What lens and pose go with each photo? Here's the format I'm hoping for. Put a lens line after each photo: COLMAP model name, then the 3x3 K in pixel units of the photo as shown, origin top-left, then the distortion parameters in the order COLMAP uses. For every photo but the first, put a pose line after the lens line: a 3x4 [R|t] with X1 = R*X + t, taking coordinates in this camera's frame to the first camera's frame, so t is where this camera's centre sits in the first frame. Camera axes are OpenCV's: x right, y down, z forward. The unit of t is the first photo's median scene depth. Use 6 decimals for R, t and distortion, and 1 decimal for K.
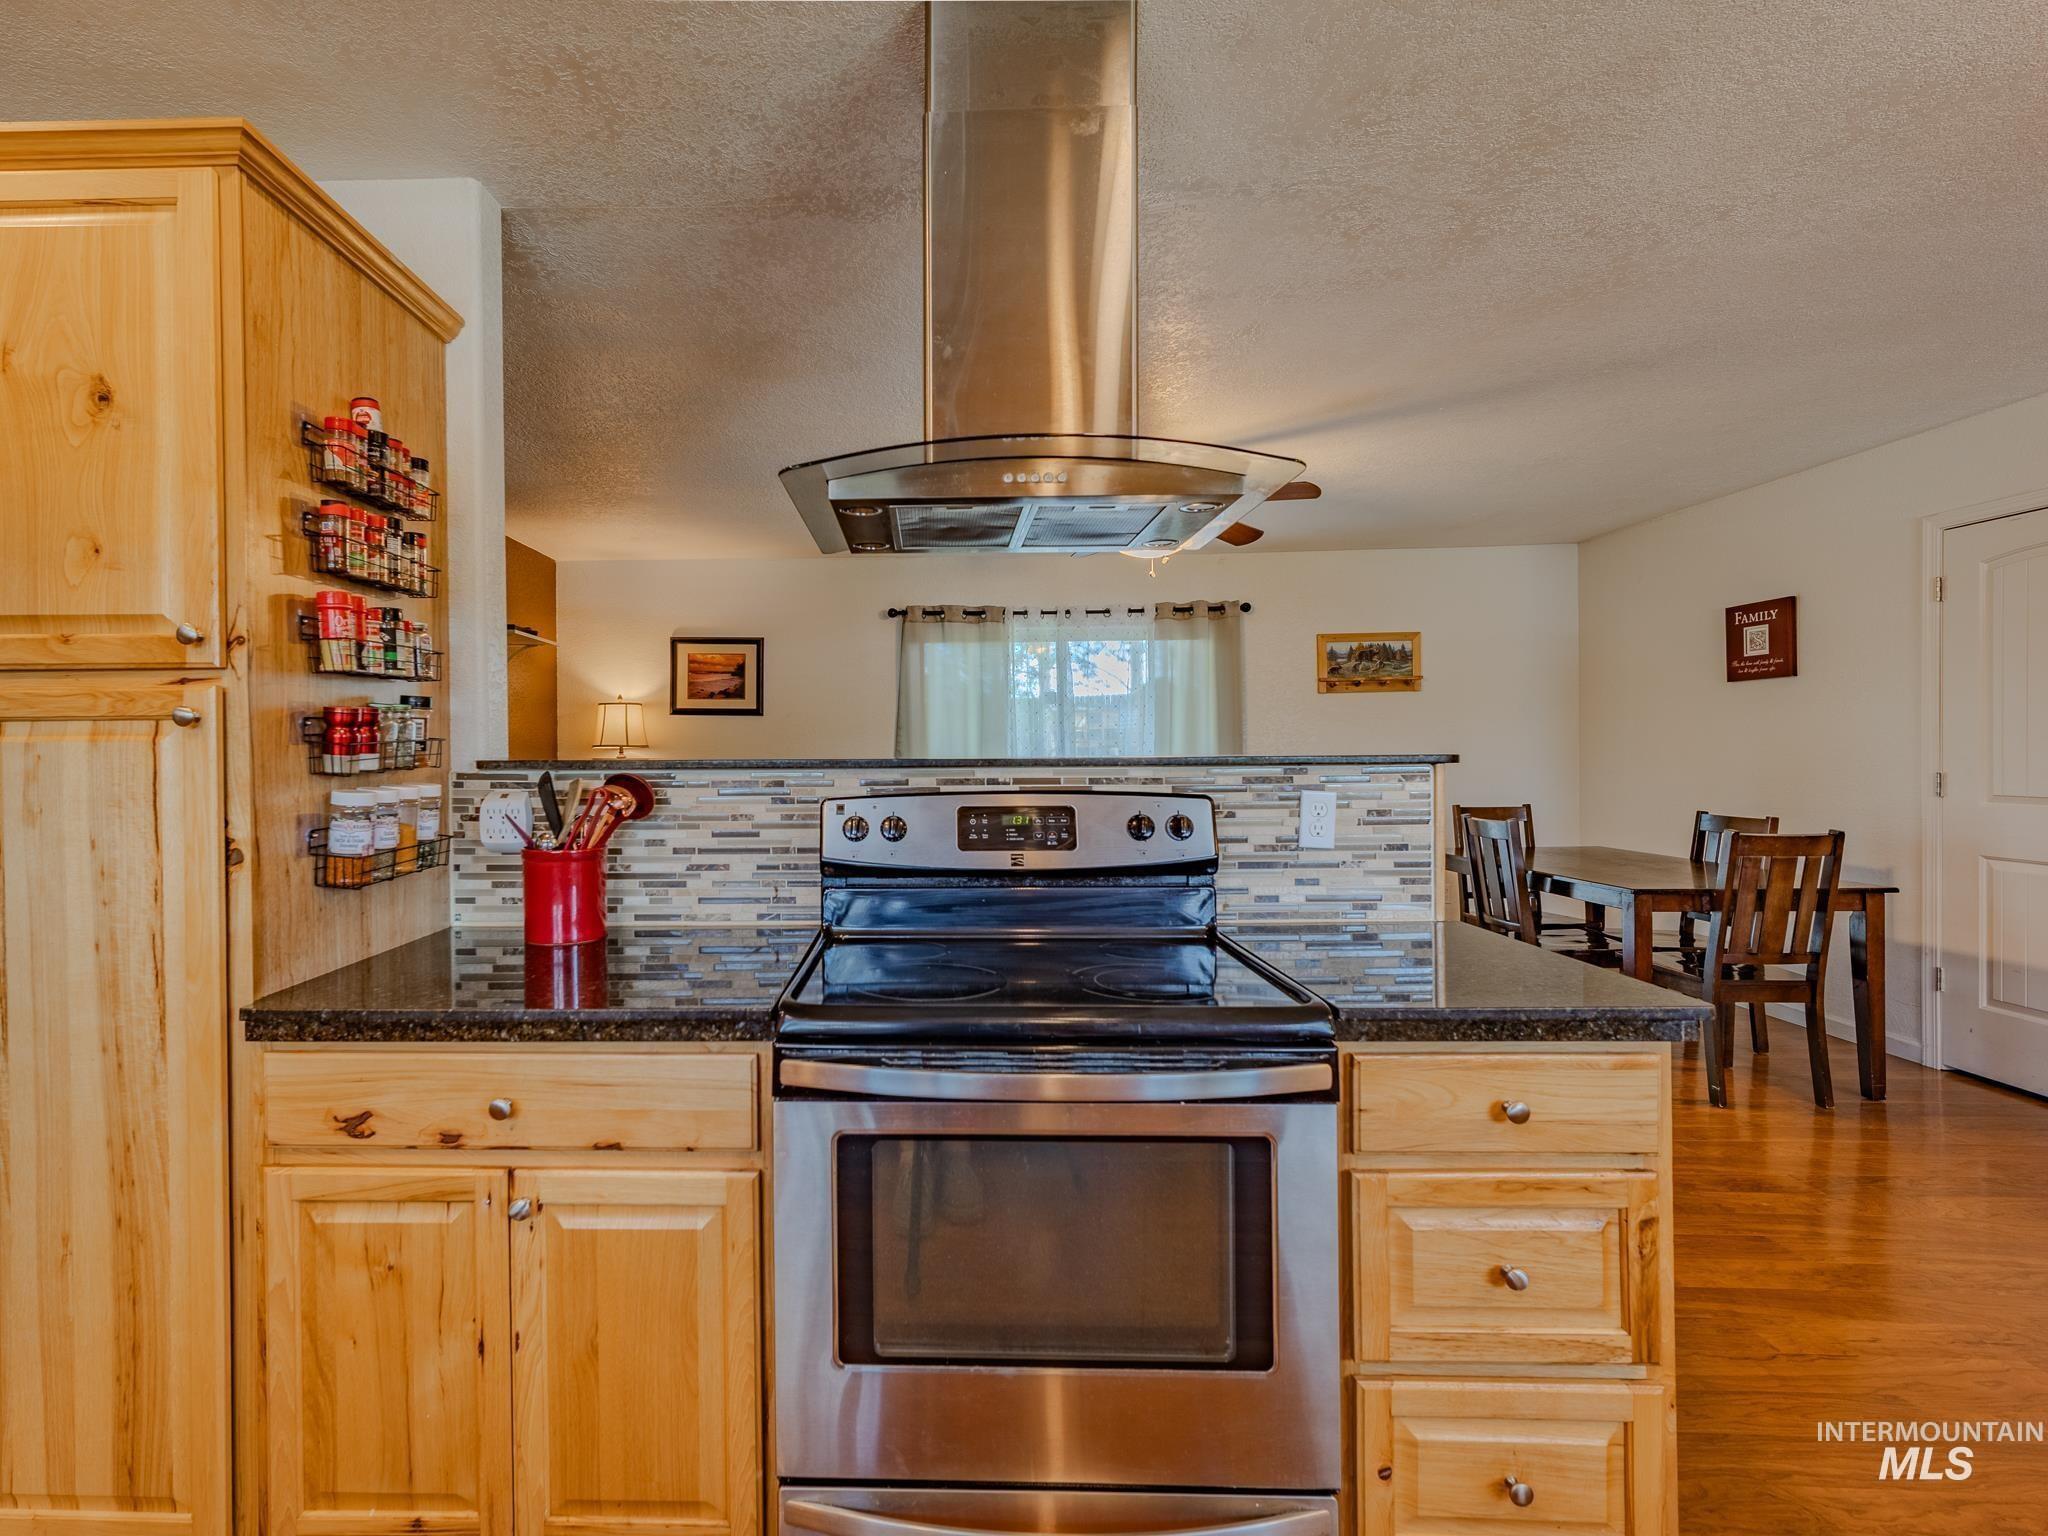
lens RADIAL K [[984.8, 0, 892.3], [0, 984.8, 761.5], [0, 0, 1]] dist [0.003235, 0.001404]
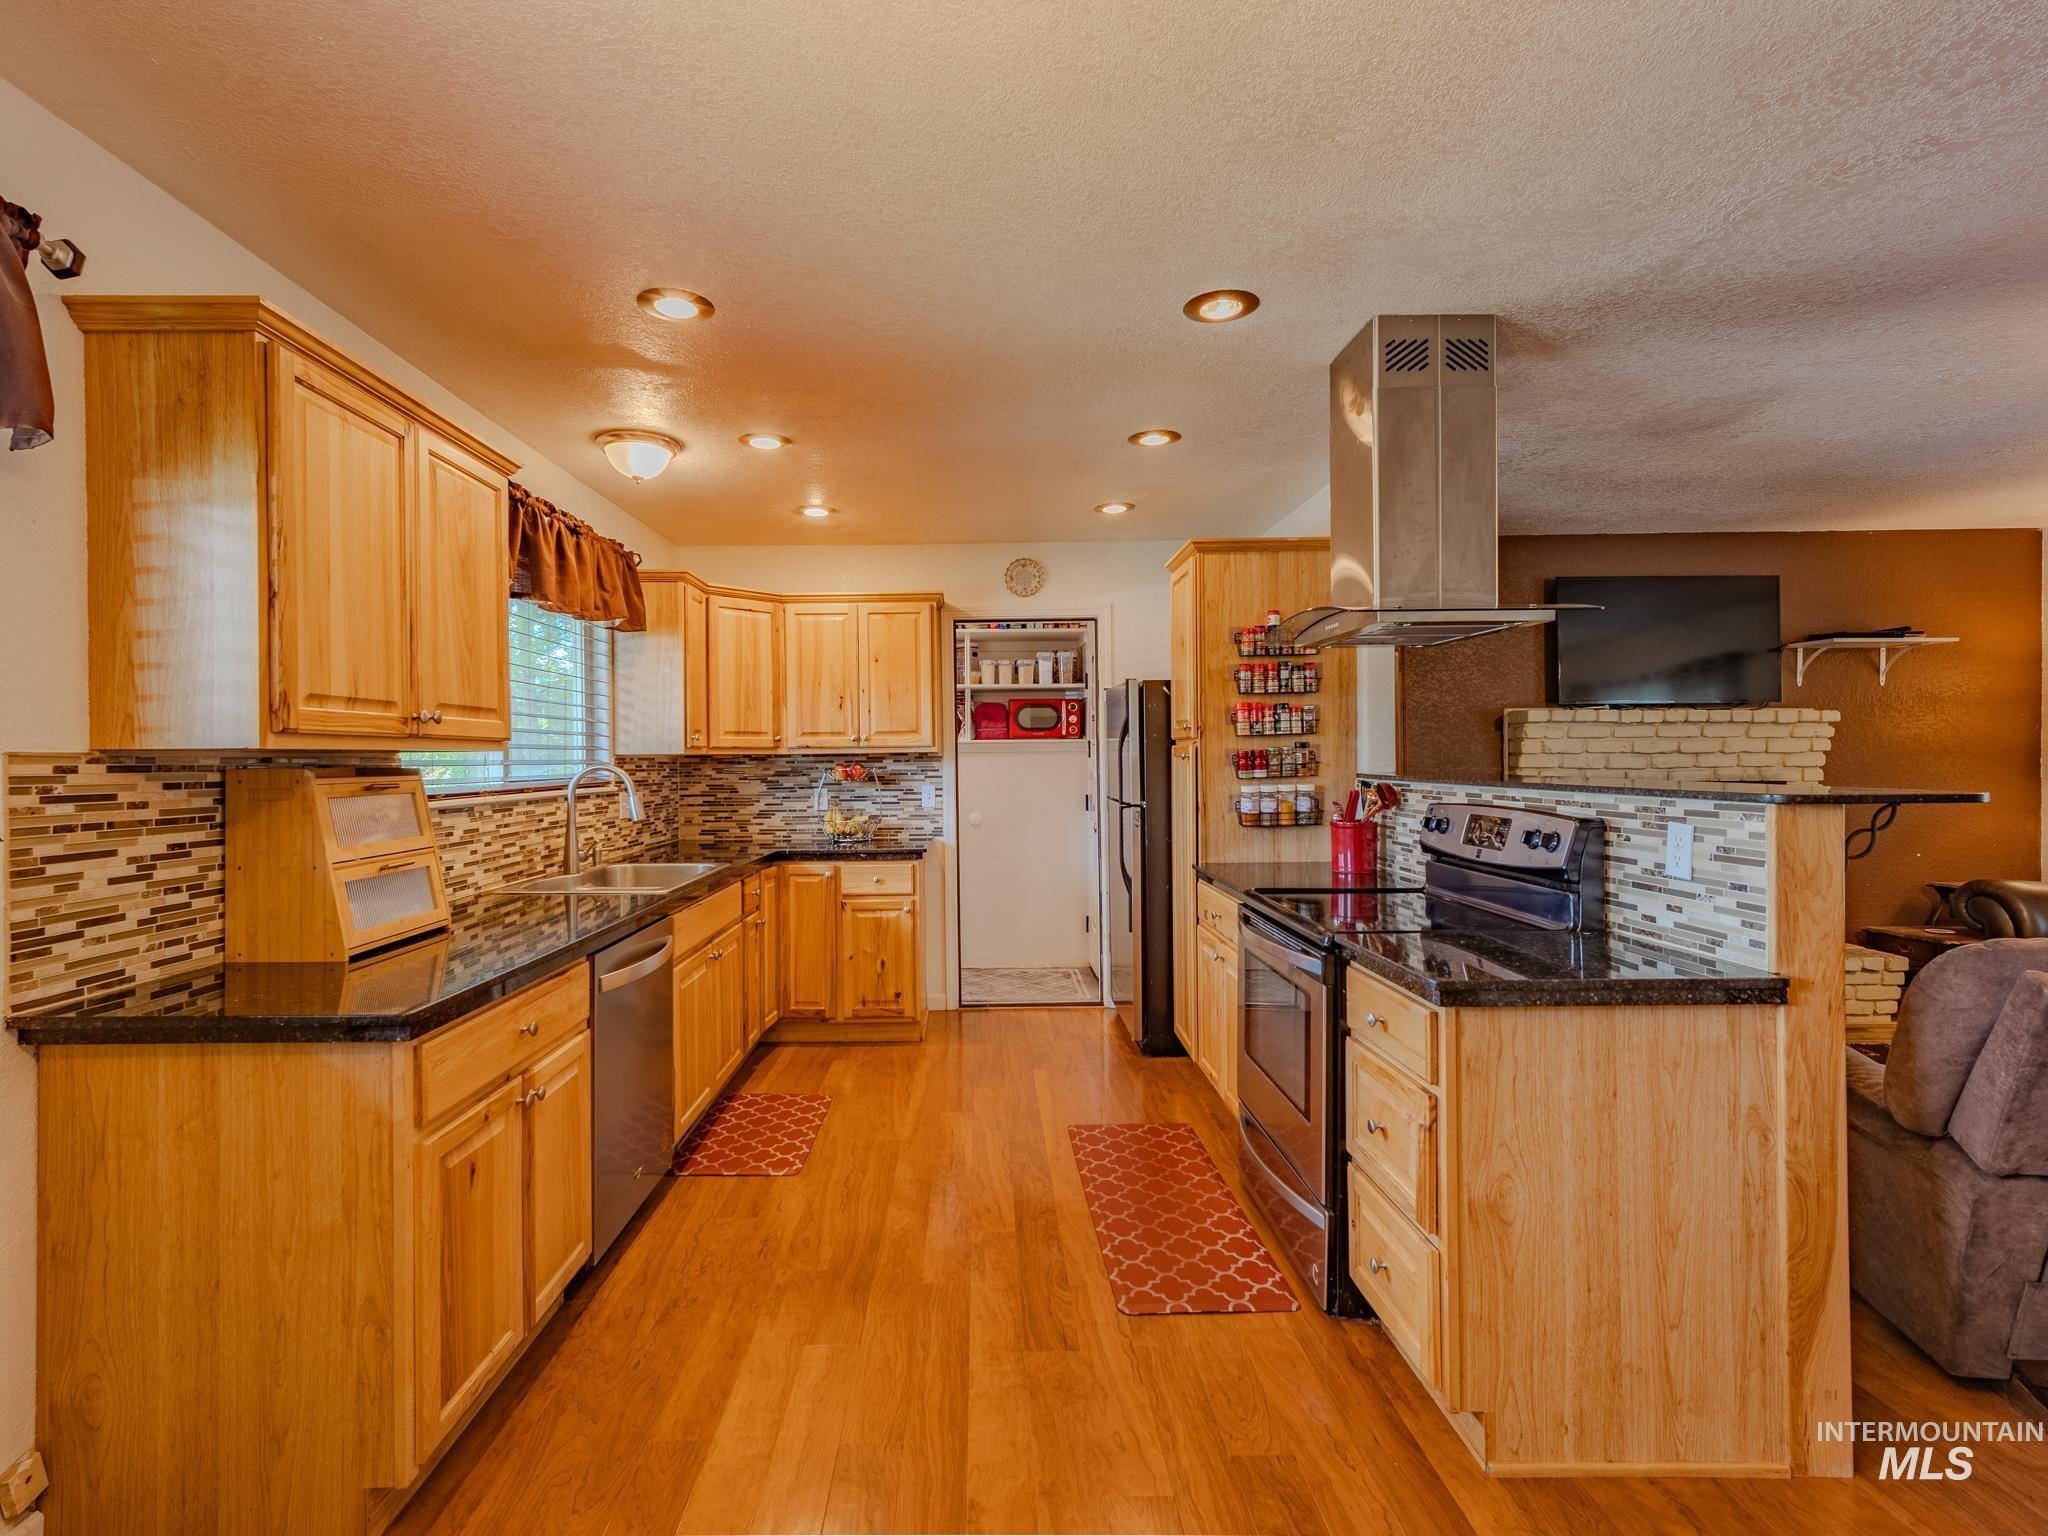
lens RADIAL K [[984.9, 0, 976.9], [0, 984.9, 759.9], [0, 0, 1]] dist [-0.003783, 0.007774]
pose [[0.039824, 0.012214, -0.999132, 1.450243], [-0.003310, 0.999921, 0.012091, -0.047515], [0.999201, 0.002826, 0.039861, 0.212148]]
